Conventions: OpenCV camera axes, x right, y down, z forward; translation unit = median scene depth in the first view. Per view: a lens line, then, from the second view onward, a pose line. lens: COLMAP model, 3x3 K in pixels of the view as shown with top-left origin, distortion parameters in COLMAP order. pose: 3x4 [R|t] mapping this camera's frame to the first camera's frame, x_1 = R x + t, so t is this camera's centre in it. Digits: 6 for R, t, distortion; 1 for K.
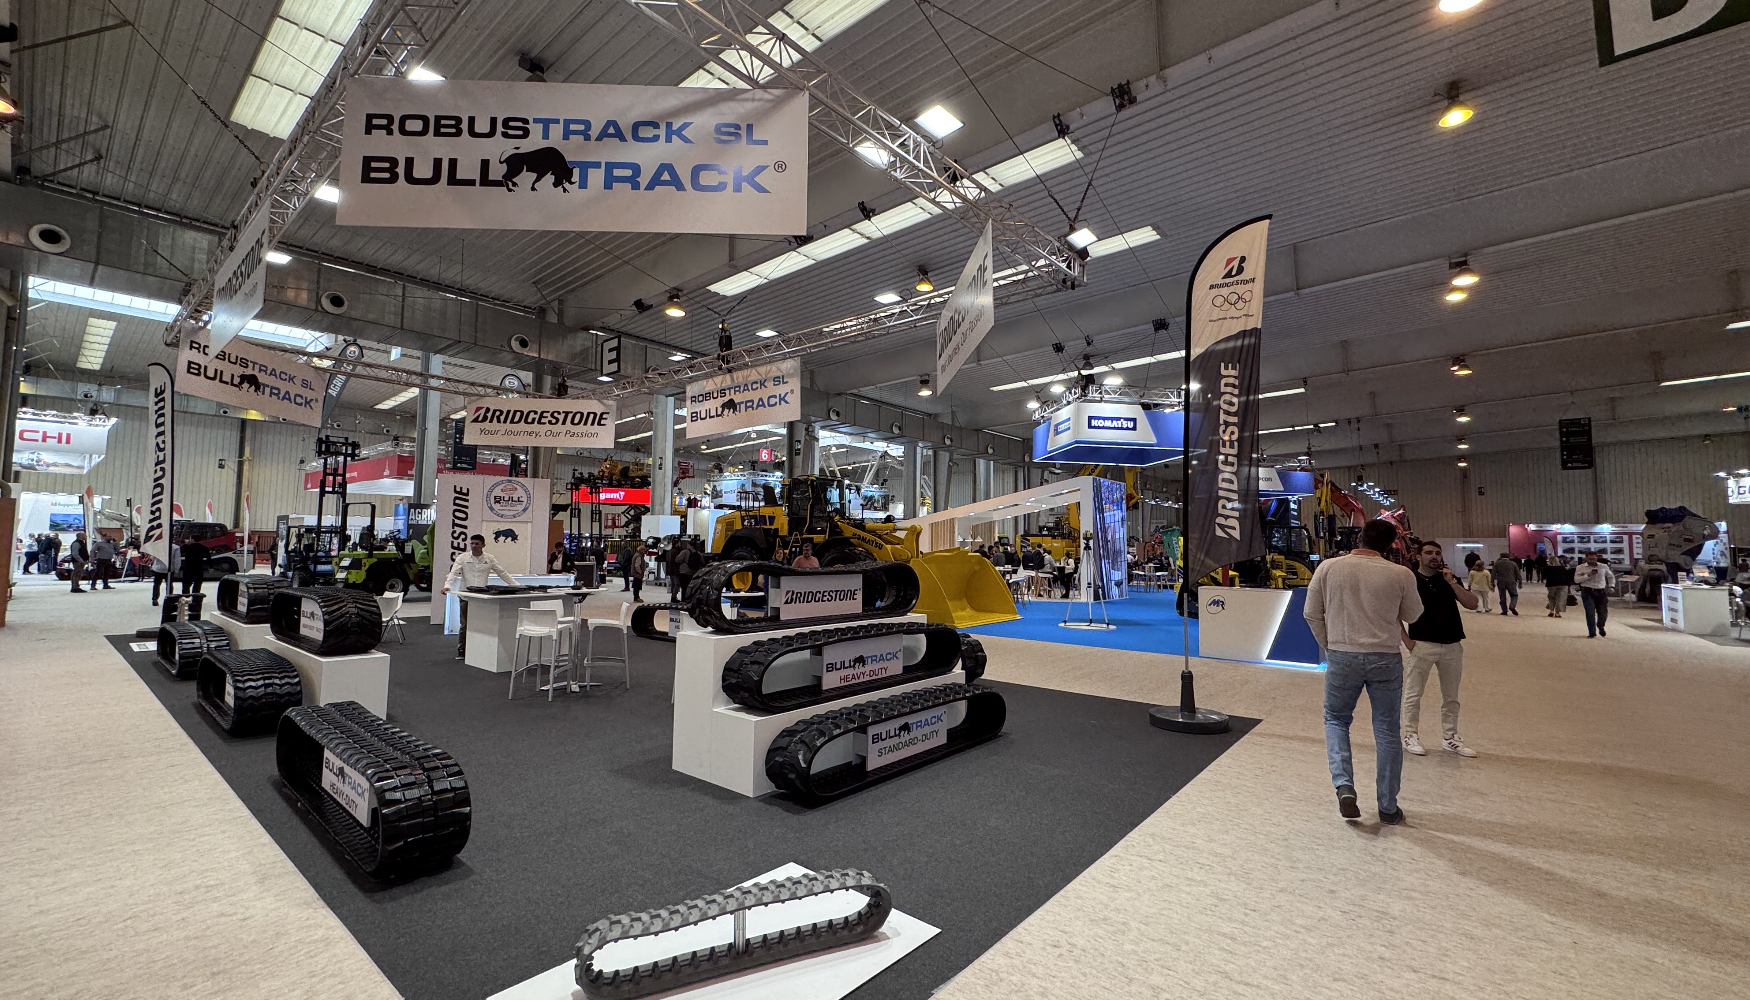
lens RADIAL K [[710.6, 0, 883.2], [0, 710.6, 500.6], [0, 0, 1]] dist [-0.001888, 0.002276]
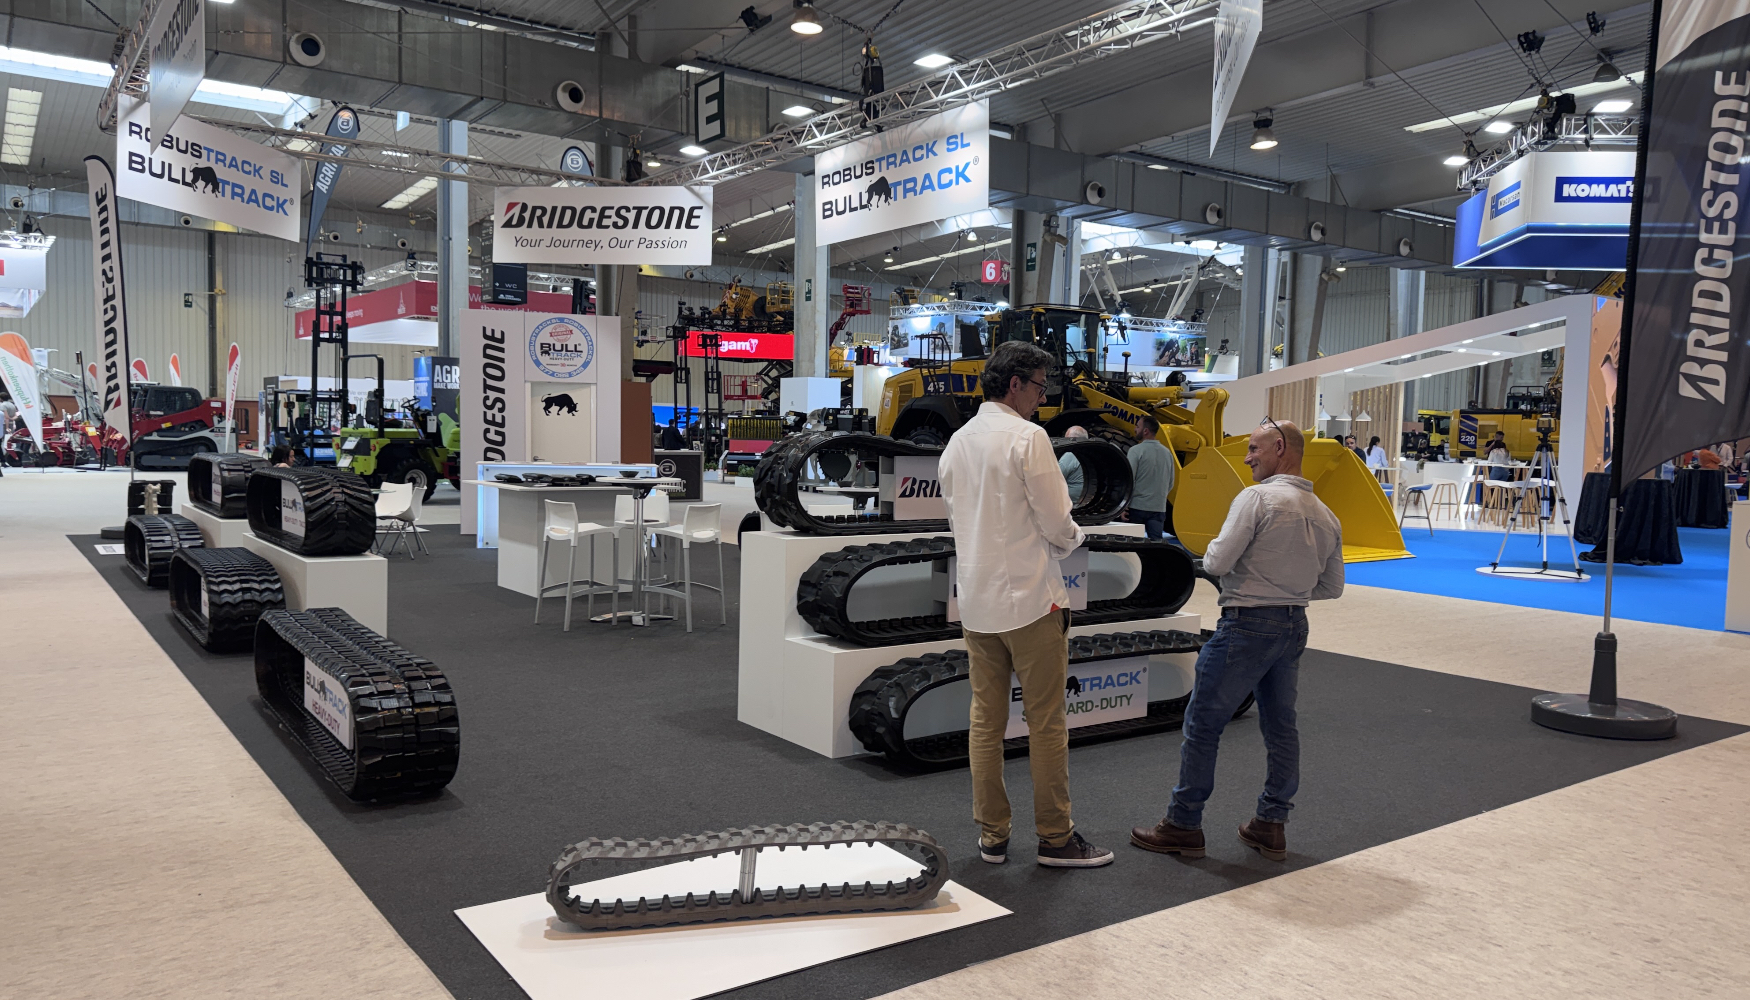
lens RADIAL K [[1283.0, 0, 917.5], [0, 1283.0, 504.7], [0, 0, 1]] dist [0.049107, -0.040599]
pose [[0.969817, 0.020644, -0.242960, 0.112803], [0.007924, 0.993215, 0.116023, 0.009295], [0.243707, -0.114446, 0.963073, -0.101995]]
